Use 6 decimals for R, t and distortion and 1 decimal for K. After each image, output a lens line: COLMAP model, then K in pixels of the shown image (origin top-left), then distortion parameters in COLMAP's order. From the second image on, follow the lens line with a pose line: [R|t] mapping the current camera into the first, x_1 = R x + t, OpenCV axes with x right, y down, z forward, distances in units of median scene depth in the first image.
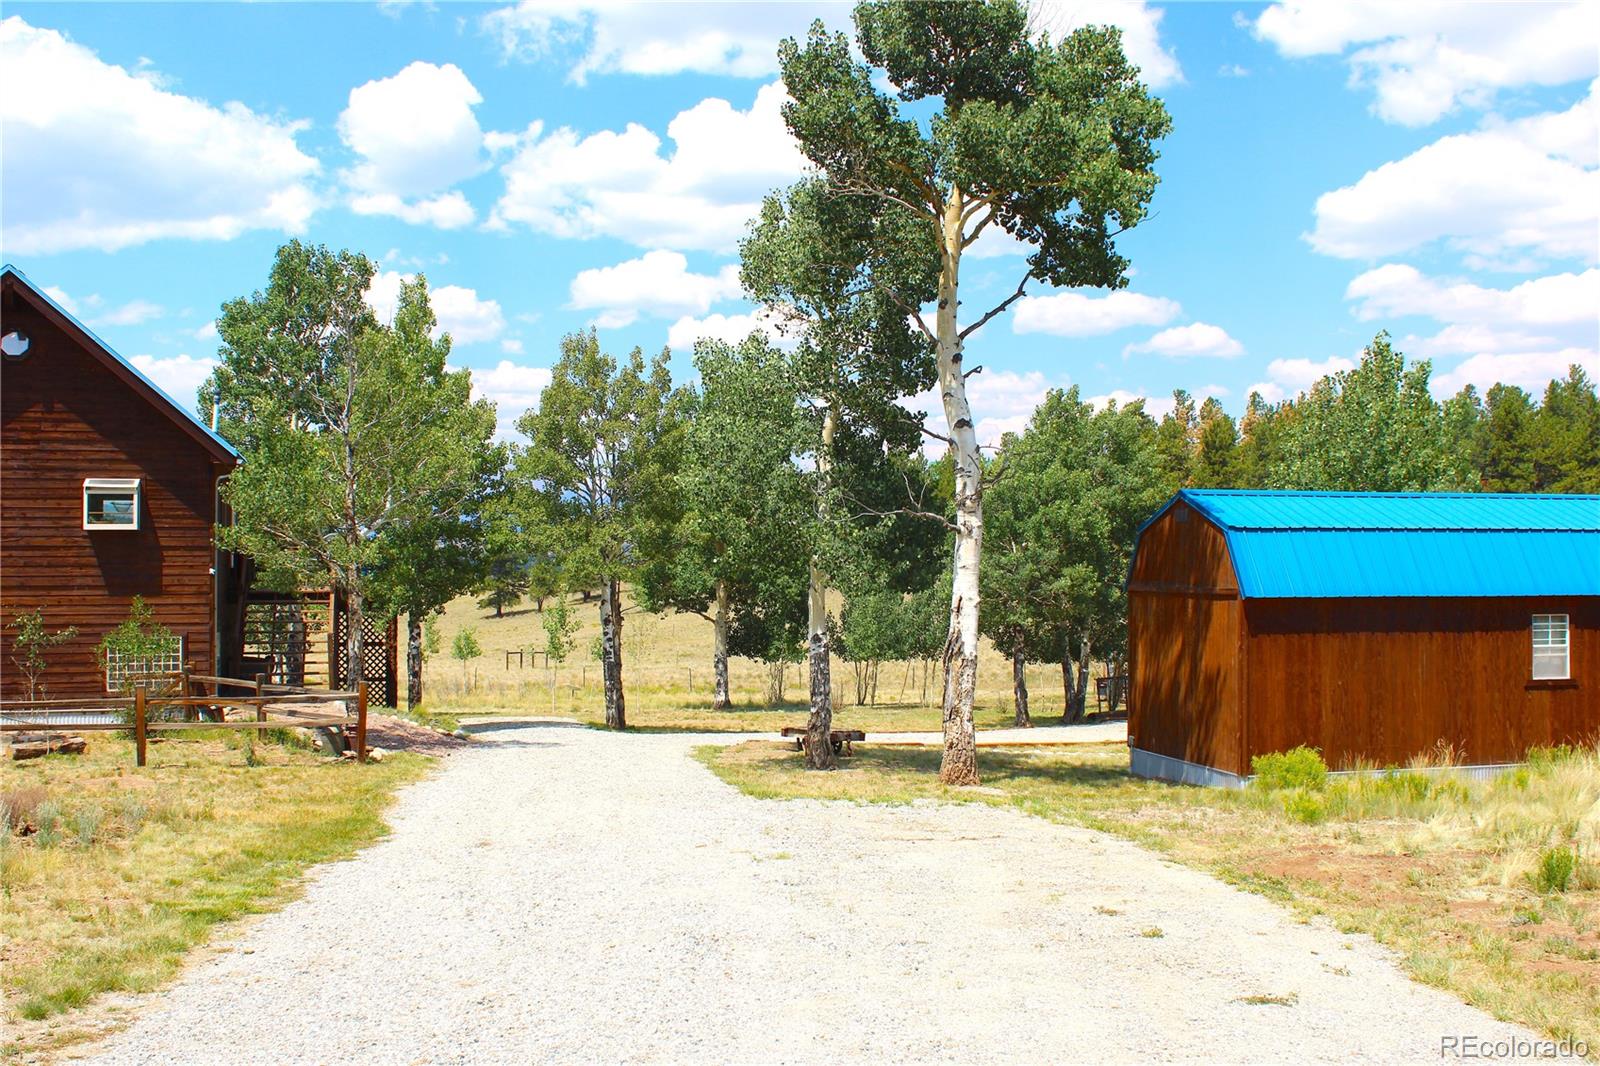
lens RADIAL K [[1718.3, 0, 799.7], [0, 1718.3, 534.1], [0, 0, 1]] dist [-0.076798, 0.000000]
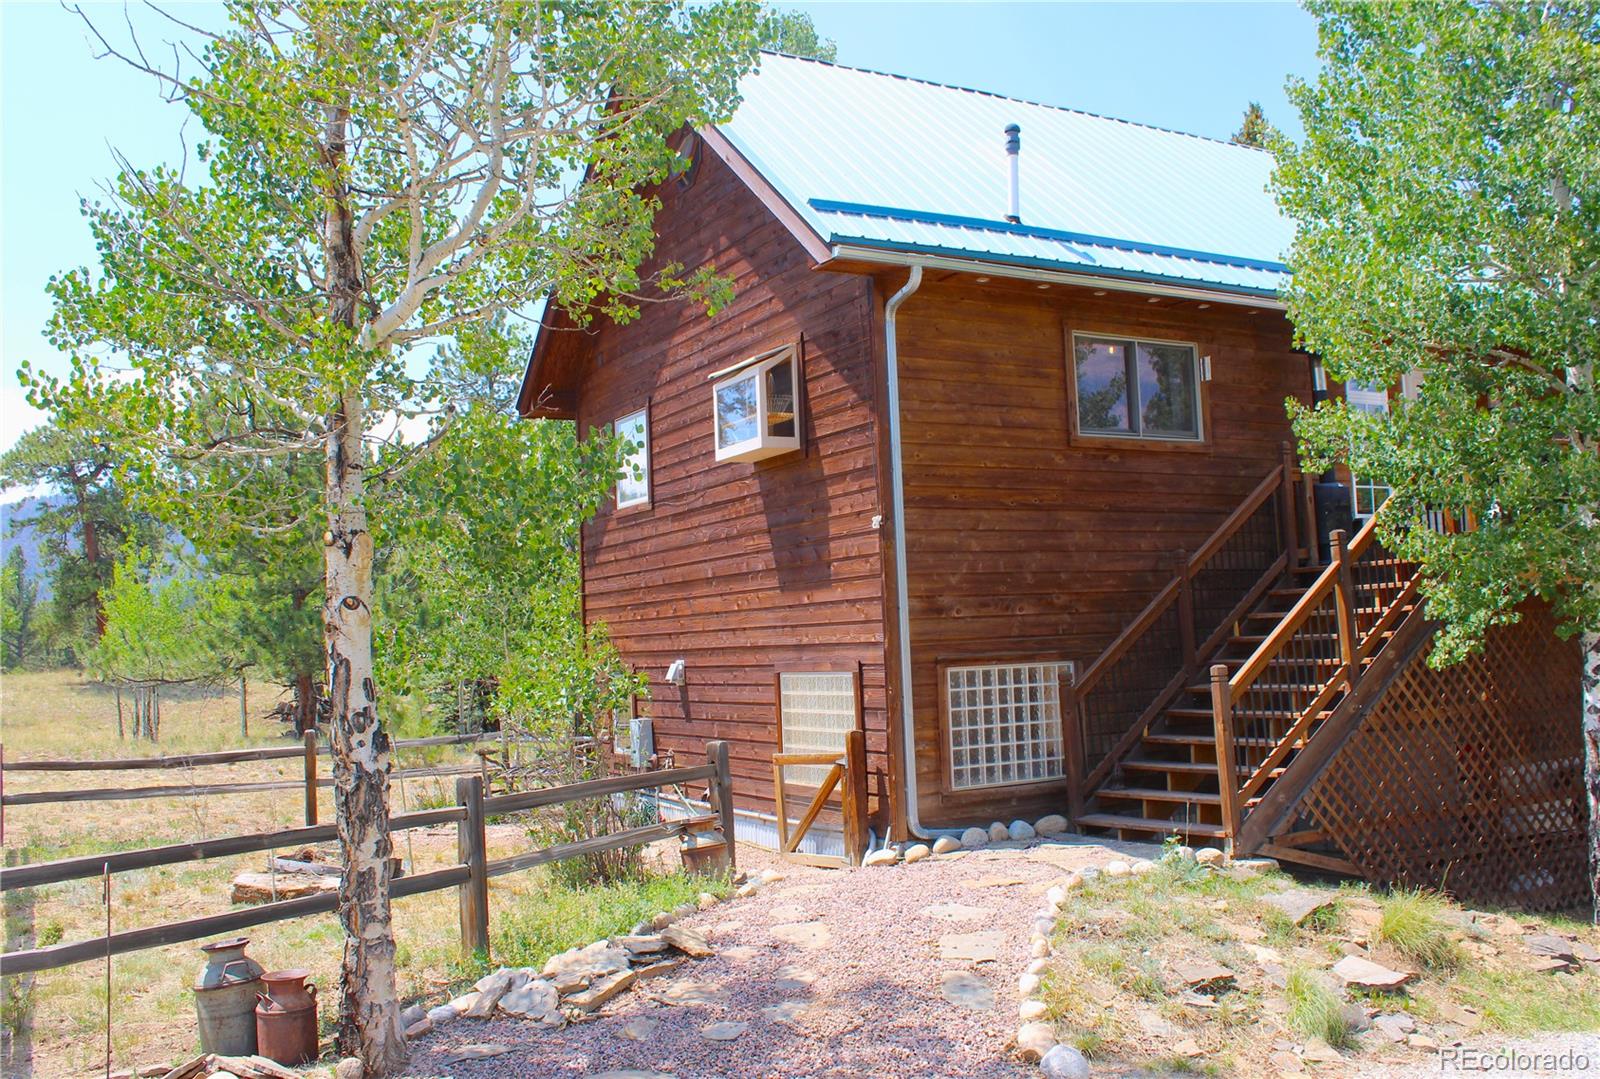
lens RADIAL K [[1457.7, 0, 802.3], [0, 1457.7, 539.7], [0, 0, 1]] dist [-0.107695, -0.001684]
pose [[0.244867, -0.076272, -0.966552, 0.004951], [0.051639, 0.996512, -0.065554, 0.046702], [0.968181, -0.033859, 0.247951, 0.839406]]
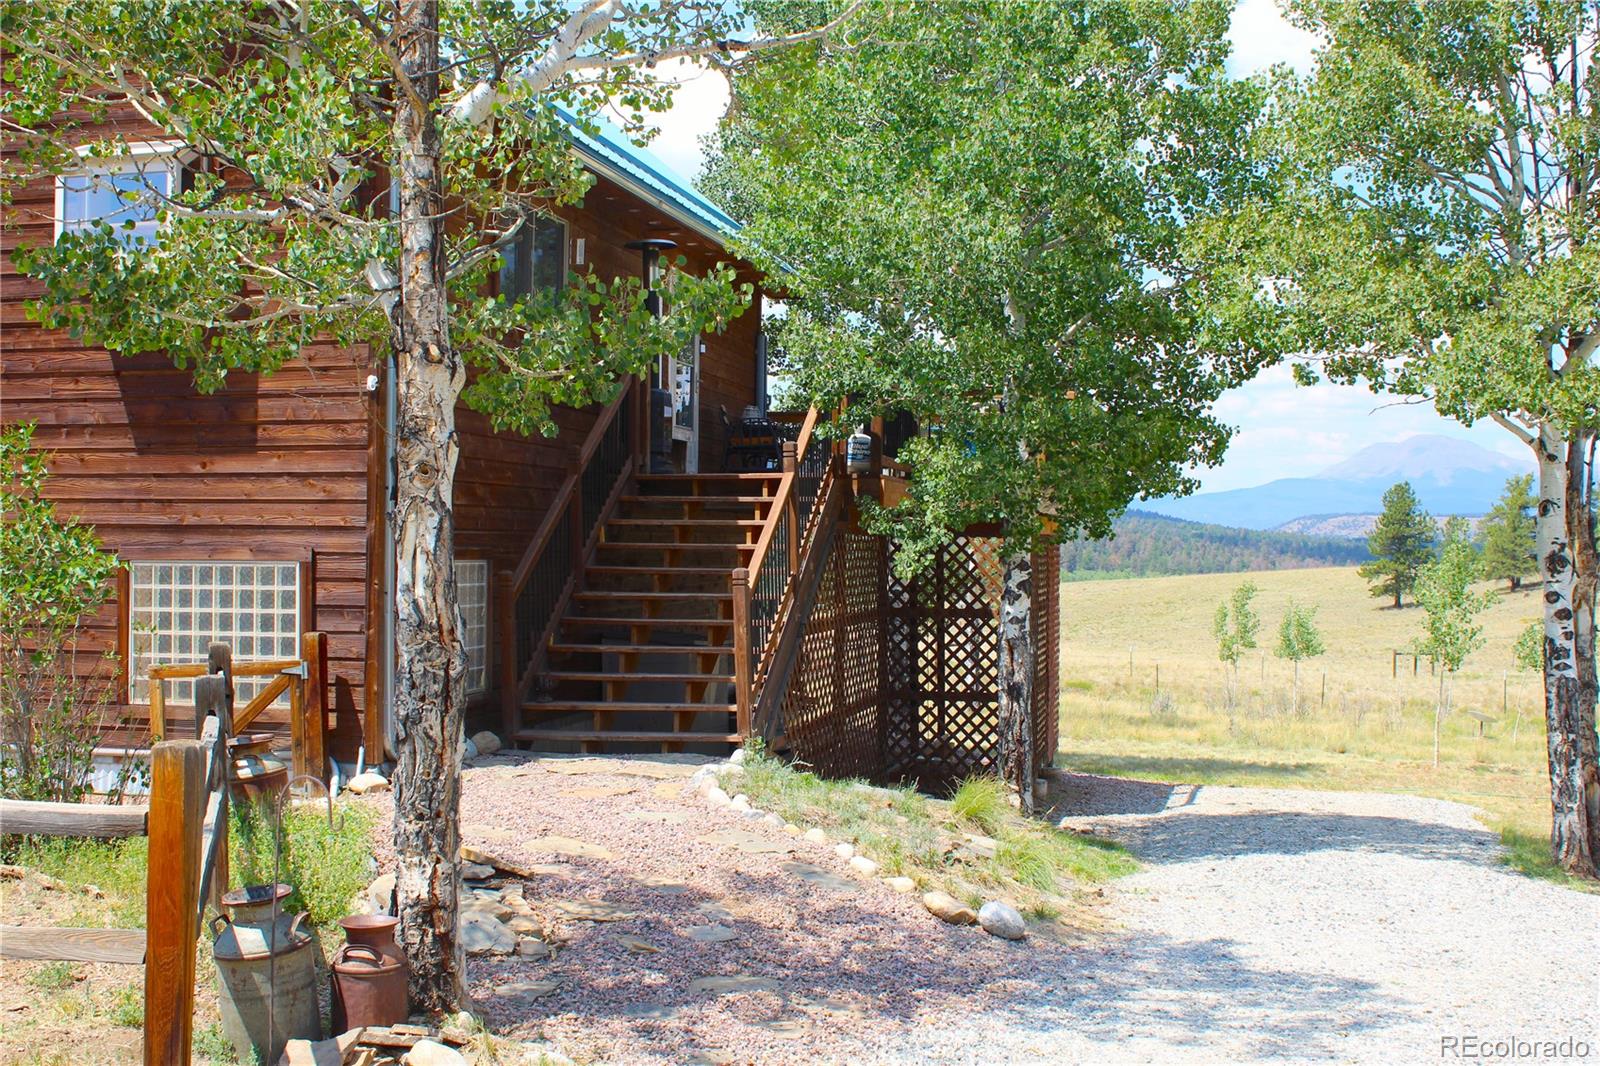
lens RADIAL K [[1822.0, 0, 797.3], [0, 1822.0, 529.7], [0, 0, 1]] dist [-0.026677, 0.000000]
pose [[0.876728, 0.004893, -0.480961, -0.077841], [-0.003343, 0.999986, 0.004079, 0.048015], [0.480974, -0.001968, 0.876733, 0.666892]]
